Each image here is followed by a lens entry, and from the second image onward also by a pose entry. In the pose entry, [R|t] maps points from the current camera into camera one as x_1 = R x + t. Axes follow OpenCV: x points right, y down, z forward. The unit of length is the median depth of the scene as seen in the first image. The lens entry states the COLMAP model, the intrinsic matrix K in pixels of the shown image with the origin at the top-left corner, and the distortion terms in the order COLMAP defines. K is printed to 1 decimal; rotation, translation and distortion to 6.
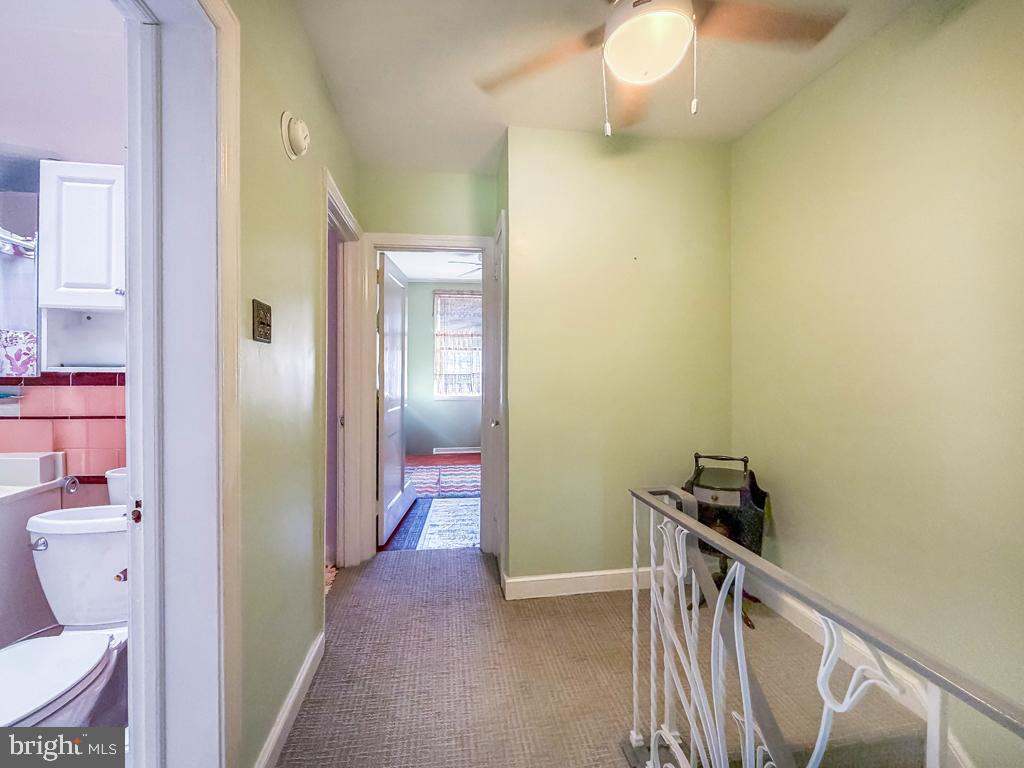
lens RADIAL K [[424.1, 0, 507.1], [0, 424.1, 370.8], [0, 0, 1]] dist [-0.001243, -0.000404]
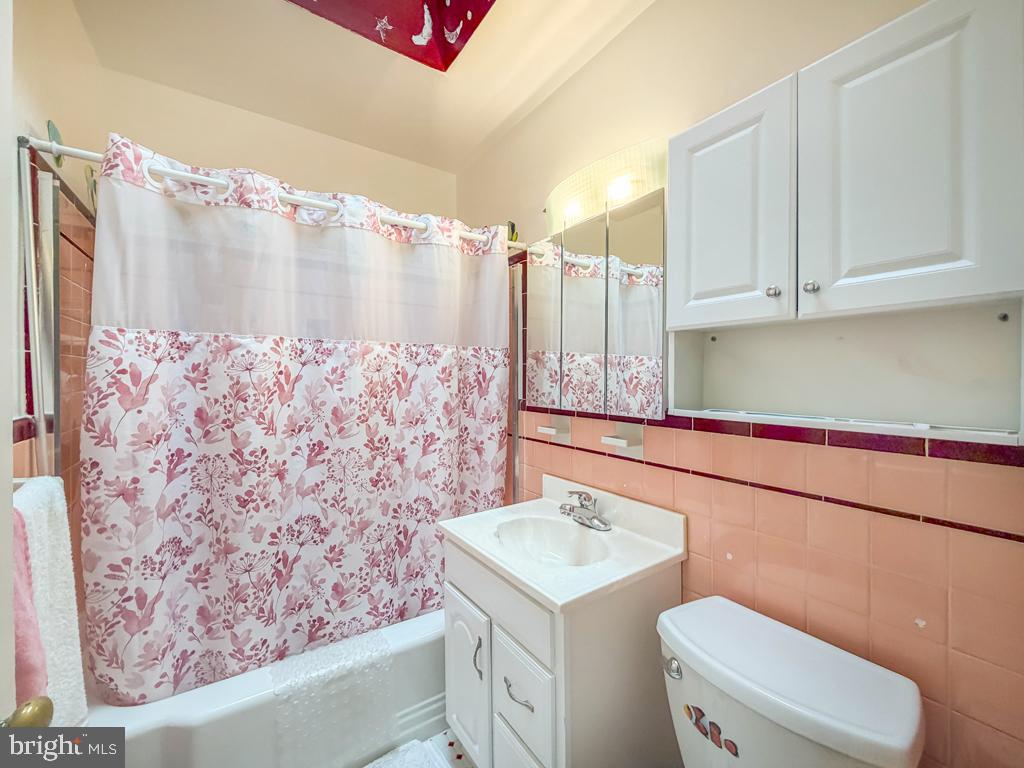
lens RADIAL K [[407.7, 0, 485.5], [0, 407.7, 388.2], [0, 0, 1]] dist [-0.002228, -0.000203]
pose [[0.393642, 0.029002, -0.918806, -0.527165], [0.000947, 0.999489, 0.031955, -0.067306], [0.919263, -0.013449, 0.393414, 0.385726]]
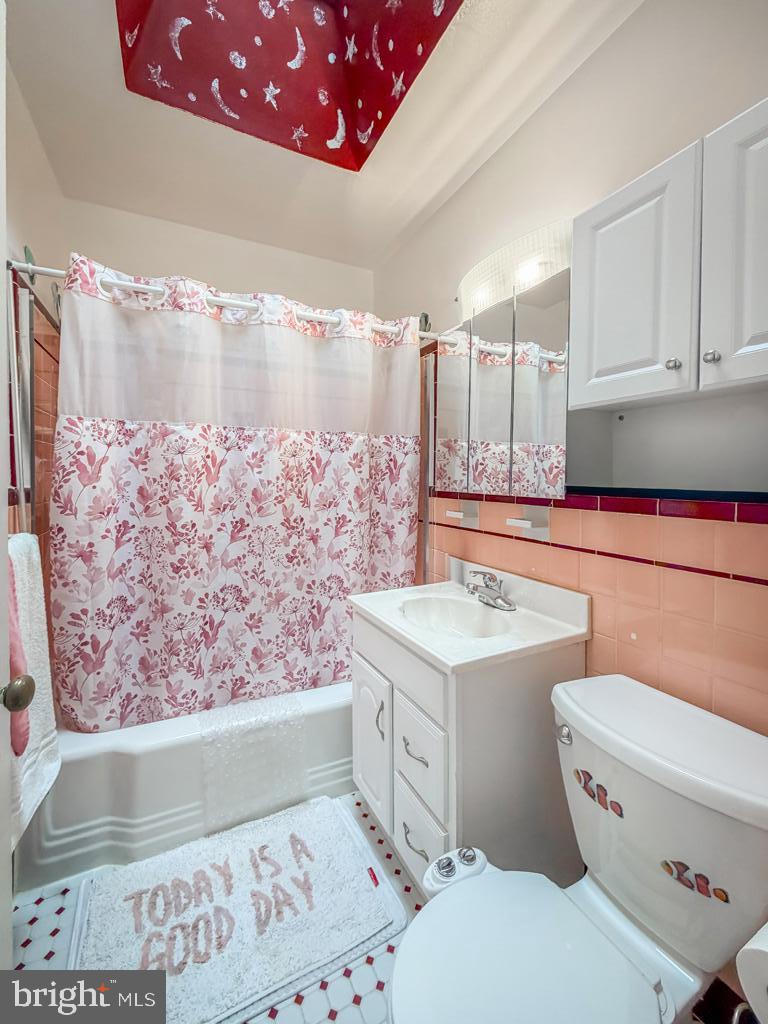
lens RADIAL K [[412.3, 0, 357.7], [0, 412.3, 491.4], [0, 0, 1]] dist [0.000235, -0.000025]
pose [[0.266103, 0.035466, -0.963292, -0.455151], [0.002308, 0.999297, 0.037430, -0.029213], [0.963942, -0.012183, 0.265834, 0.406580]]
